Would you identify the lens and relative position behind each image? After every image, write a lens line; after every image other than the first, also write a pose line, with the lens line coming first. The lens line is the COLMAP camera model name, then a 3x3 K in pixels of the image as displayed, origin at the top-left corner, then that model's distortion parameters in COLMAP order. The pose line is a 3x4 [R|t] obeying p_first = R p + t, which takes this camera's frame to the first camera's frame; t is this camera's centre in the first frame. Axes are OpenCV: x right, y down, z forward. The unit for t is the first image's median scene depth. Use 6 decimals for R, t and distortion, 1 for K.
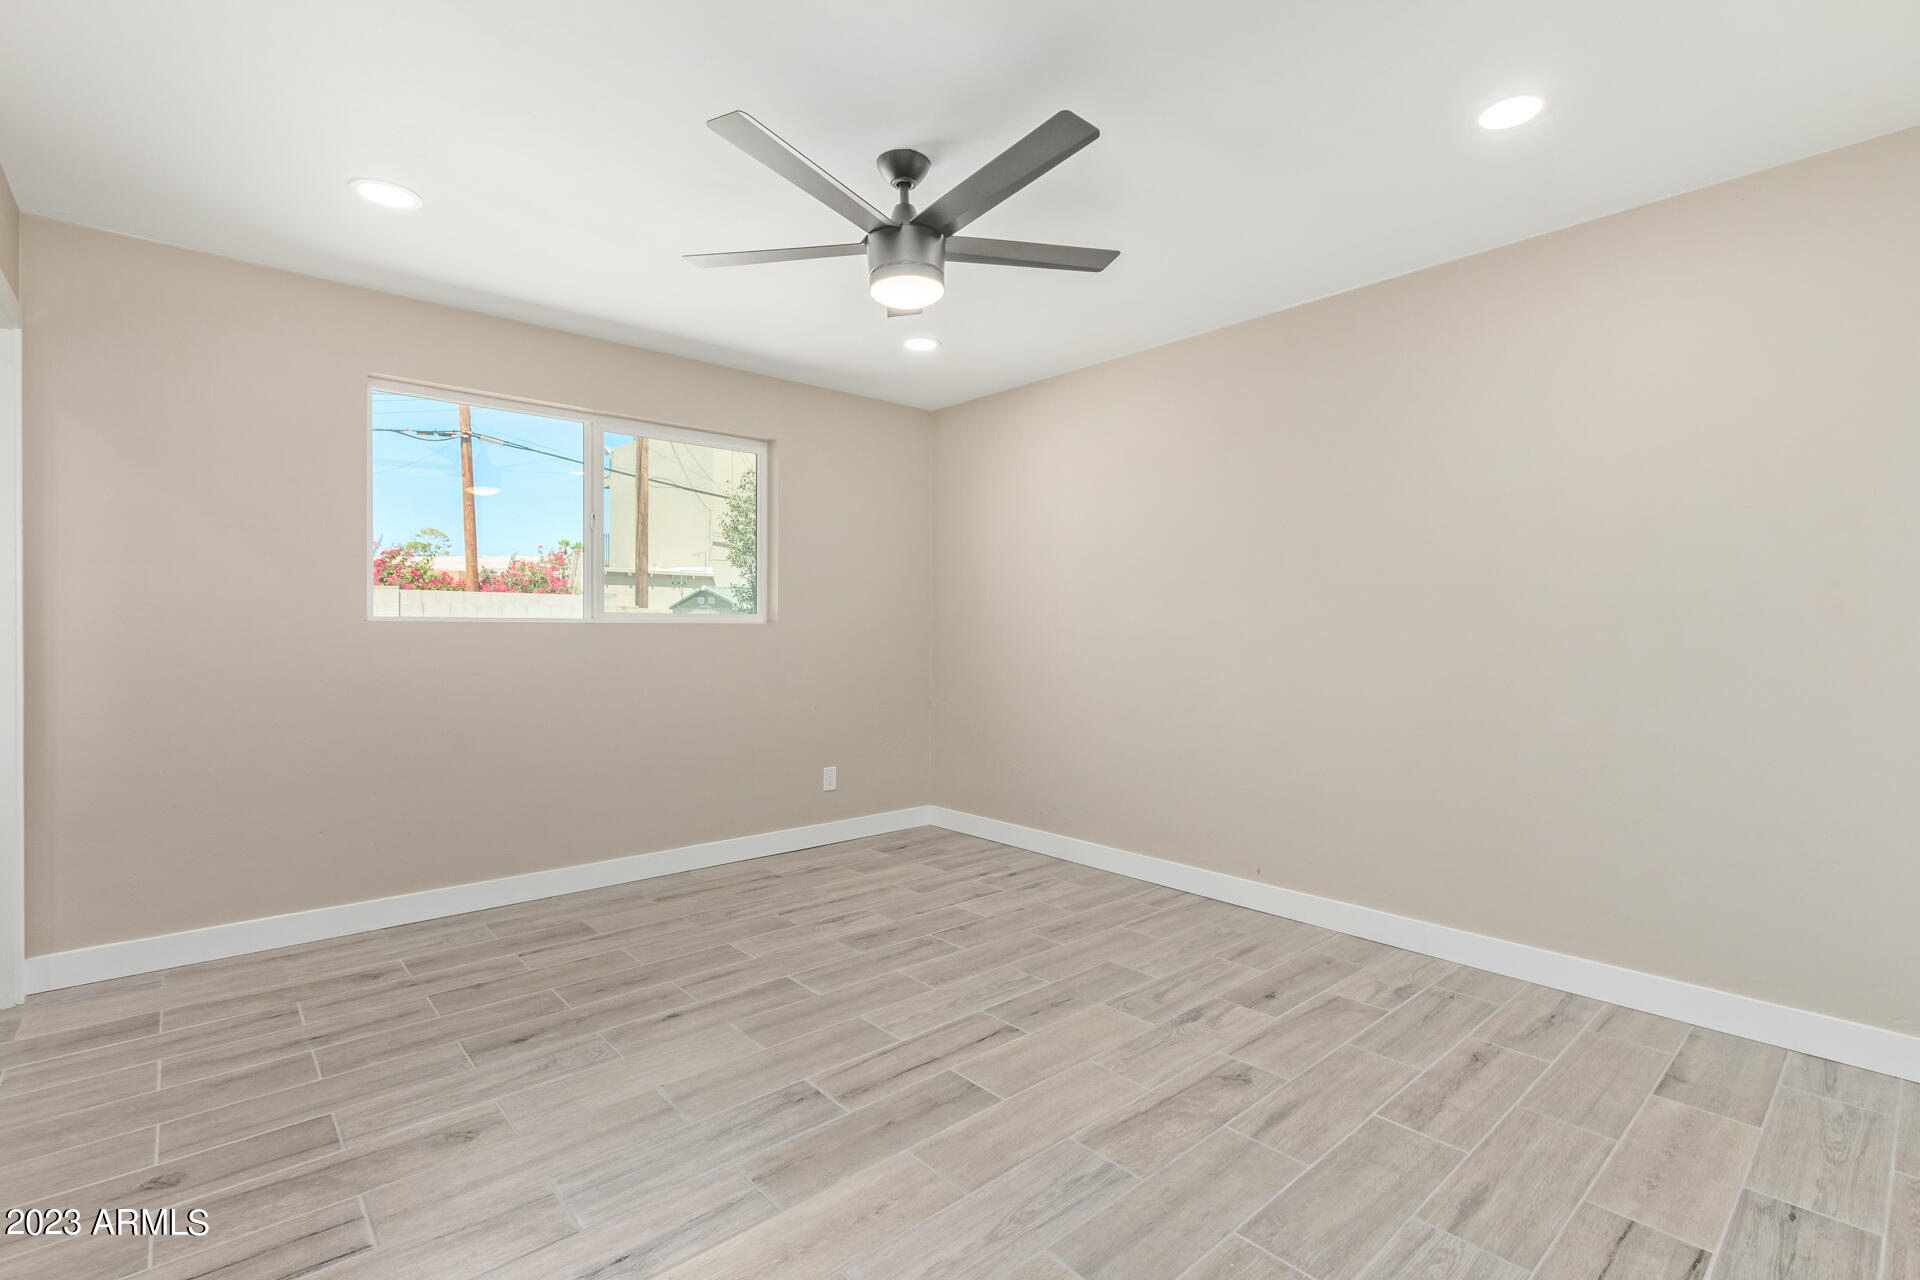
lens RADIAL K [[881.5, 0, 949.9], [0, 881.5, 631.3], [0, 0, 1]] dist [-0.000437, -0.000248]
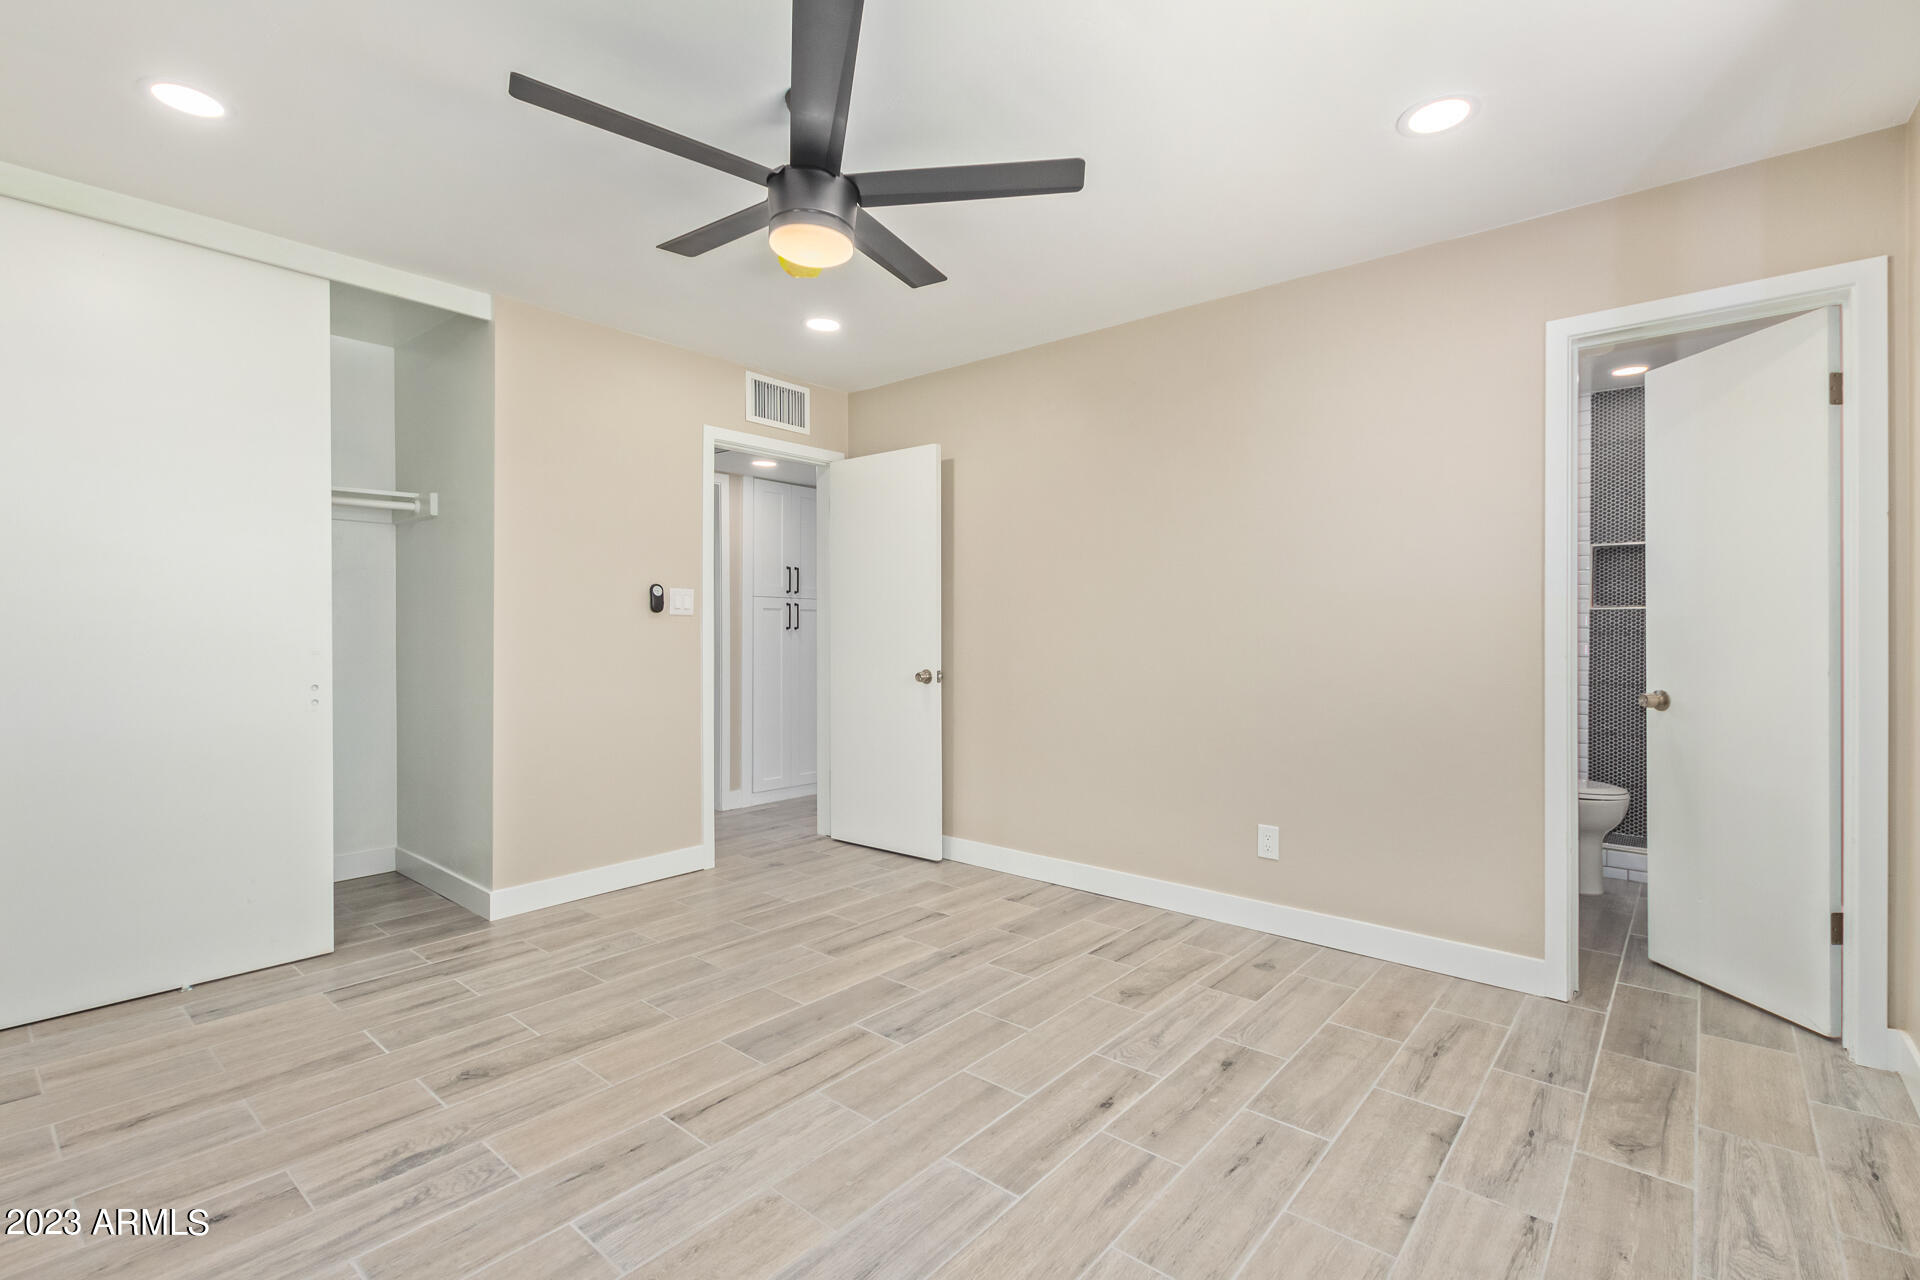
lens RADIAL K [[881.5, 0, 949.9], [0, 881.5, 631.3], [0, 0, 1]] dist [-0.000437, -0.000248]
pose [[-0.990243, -0.003183, -0.139312, -0.063113], [-0.003084, 0.999995, -0.000928, 0.005080], [0.139314, -0.000489, -0.990248, 1.912992]]
